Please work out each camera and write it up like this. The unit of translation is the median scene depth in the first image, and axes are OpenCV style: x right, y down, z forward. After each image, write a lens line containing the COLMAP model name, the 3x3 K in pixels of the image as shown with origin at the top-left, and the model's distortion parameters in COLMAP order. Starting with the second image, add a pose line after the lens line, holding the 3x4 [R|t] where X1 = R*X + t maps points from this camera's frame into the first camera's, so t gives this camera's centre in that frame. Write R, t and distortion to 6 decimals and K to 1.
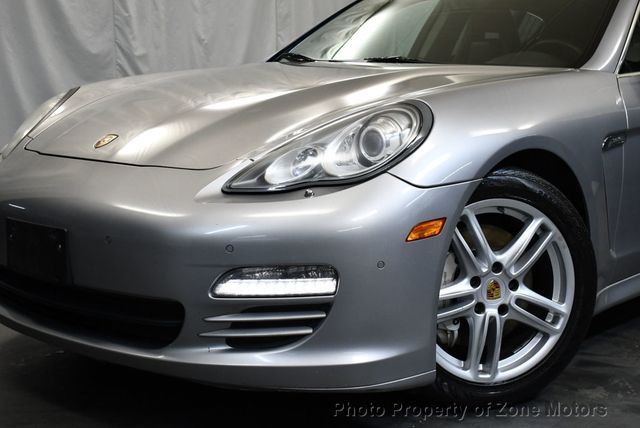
lens RADIAL K [[1037.3, 0, 320.0], [0, 1037.3, 214.0], [0, 0, 1]] dist [-0.051439, 0.003650]
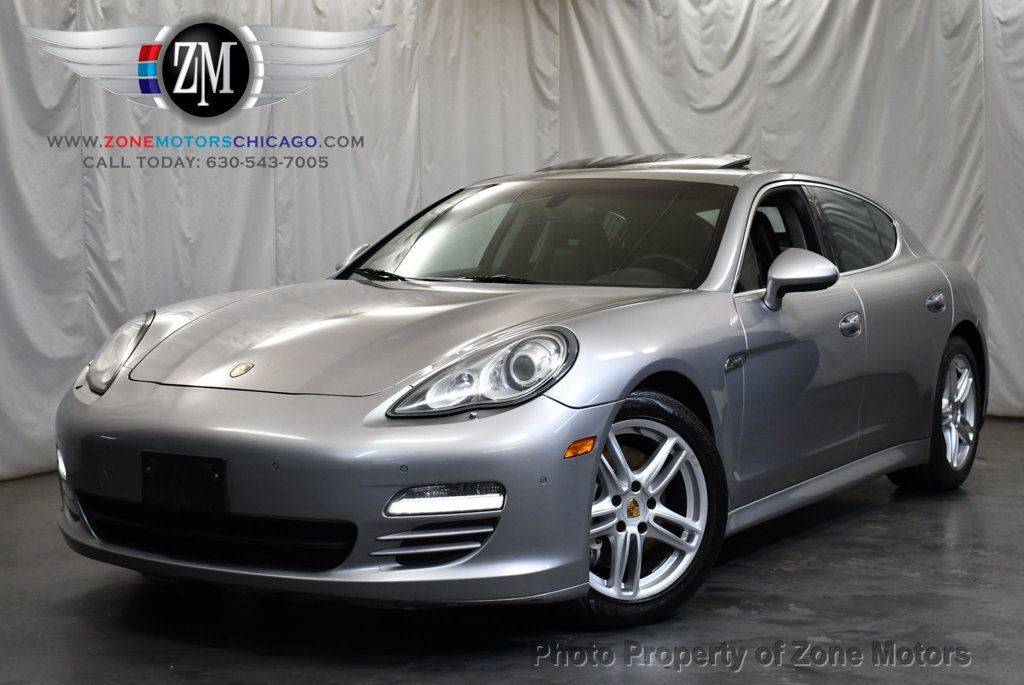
lens RADIAL K [[1659.8, 0, 512.0], [0, 1659.8, 342.5], [0, 0, 1]] dist [-0.051439, 0.003650]
pose [[0.983315, -0.013507, 0.181408, -0.247016], [0.028740, 0.996250, -0.081609, 0.040064], [-0.179625, 0.085461, 0.980016, -0.605940]]
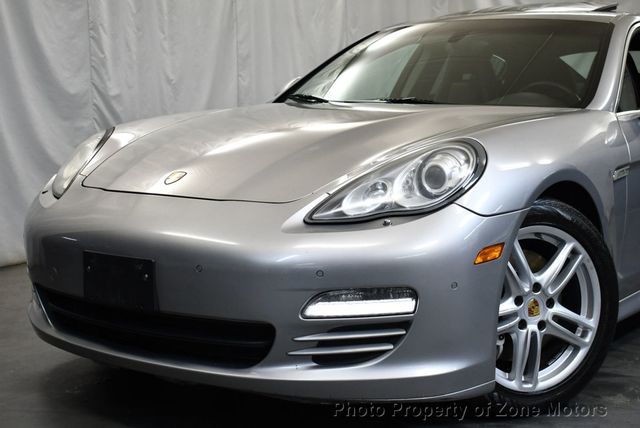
lens RADIAL K [[1037.3, 0, 320.0], [0, 1037.3, 214.0], [0, 0, 1]] dist [-0.051439, 0.003650]
pose [[0.995138, -0.014010, 0.097488, -0.167848], [0.017376, 0.999279, -0.033766, 0.006134], [-0.096945, 0.035296, 0.994664, -0.087408]]
